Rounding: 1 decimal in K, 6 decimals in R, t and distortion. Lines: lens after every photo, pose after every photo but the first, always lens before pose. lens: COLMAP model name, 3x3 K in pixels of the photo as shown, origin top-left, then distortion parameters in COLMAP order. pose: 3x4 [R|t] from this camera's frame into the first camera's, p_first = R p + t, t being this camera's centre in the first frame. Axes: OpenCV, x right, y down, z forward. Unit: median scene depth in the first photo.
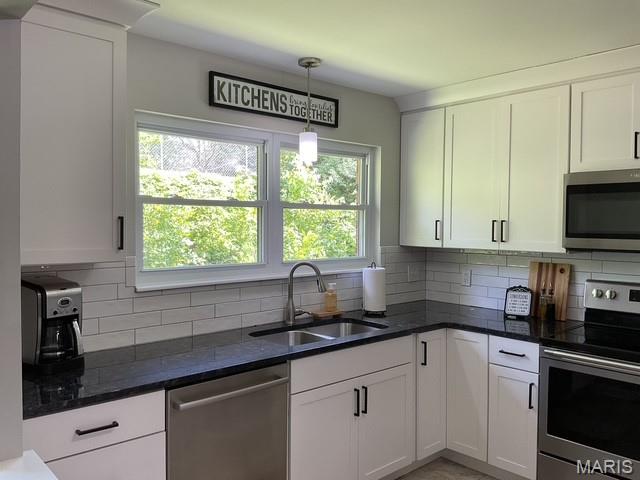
lens RADIAL K [[525.9, 0, 319.0], [0, 525.9, 239.5], [0, 0, 1]] dist [0.123321, -0.259151]
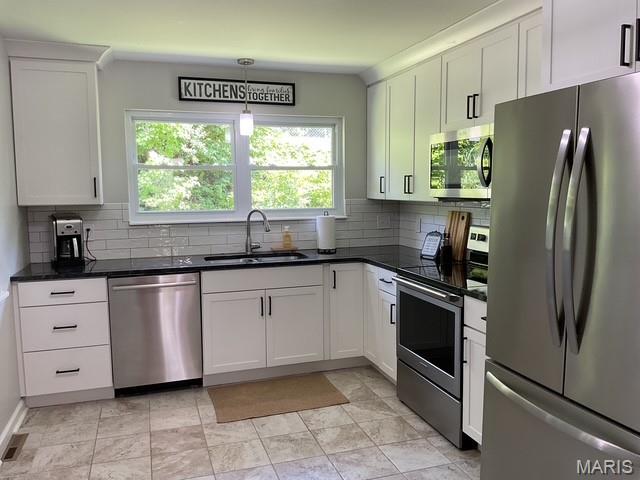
lens RADIAL K [[525.9, 0, 319.0], [0, 525.9, 239.5], [0, 0, 1]] dist [0.123321, -0.259151]
pose [[0.915935, 0.025008, -0.400548, 0.654655], [0.002882, 0.997621, 0.068878, 0.026229], [0.401317, -0.064242, 0.913683, -0.183957]]
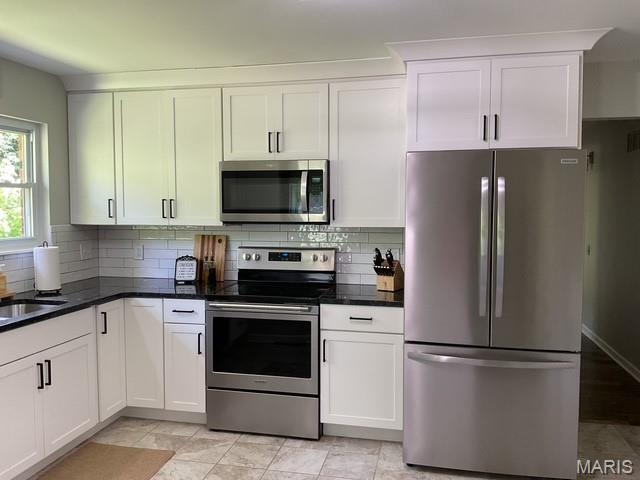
lens RADIAL K [[525.9, 0, 319.0], [0, 525.9, 239.5], [0, 0, 1]] dist [0.123321, -0.259151]
pose [[0.812490, -0.040679, 0.581554, -0.066857], [0.021826, 0.998986, 0.039384, 0.012902], [-0.582567, -0.019306, 0.812554, -0.121940]]
